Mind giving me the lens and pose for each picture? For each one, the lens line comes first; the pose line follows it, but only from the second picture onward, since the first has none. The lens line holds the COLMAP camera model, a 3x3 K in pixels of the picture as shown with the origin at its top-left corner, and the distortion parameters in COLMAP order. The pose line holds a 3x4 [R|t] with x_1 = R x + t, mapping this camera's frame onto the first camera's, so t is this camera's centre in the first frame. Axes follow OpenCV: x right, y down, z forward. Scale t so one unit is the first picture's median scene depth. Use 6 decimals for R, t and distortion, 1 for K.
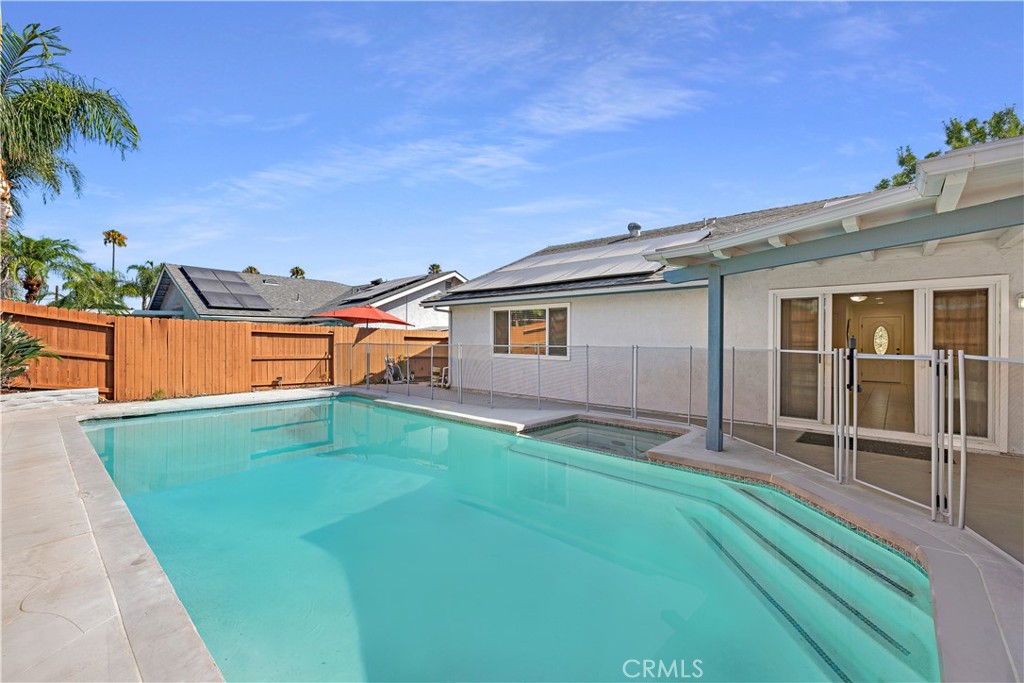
lens RADIAL K [[443.8, 0, 514.0], [0, 443.8, 336.9], [0, 0, 1]] dist [-0.000622, 0.001788]
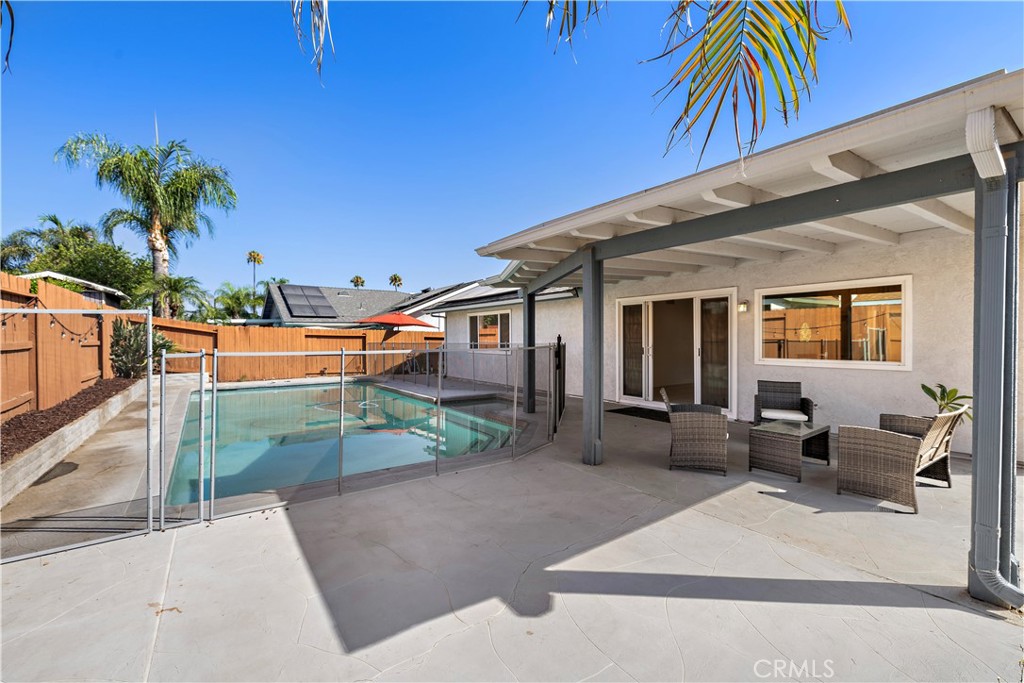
lens RADIAL K [[443.8, 0, 506.4], [0, 443.8, 341.6], [0, 0, 1]] dist [-0.000622, 0.001788]
pose [[0.973838, -0.008594, -0.227079, 0.340635], [0.011678, 0.999857, 0.012240, 0.000232], [0.226941, -0.014571, 0.973799, -0.215260]]
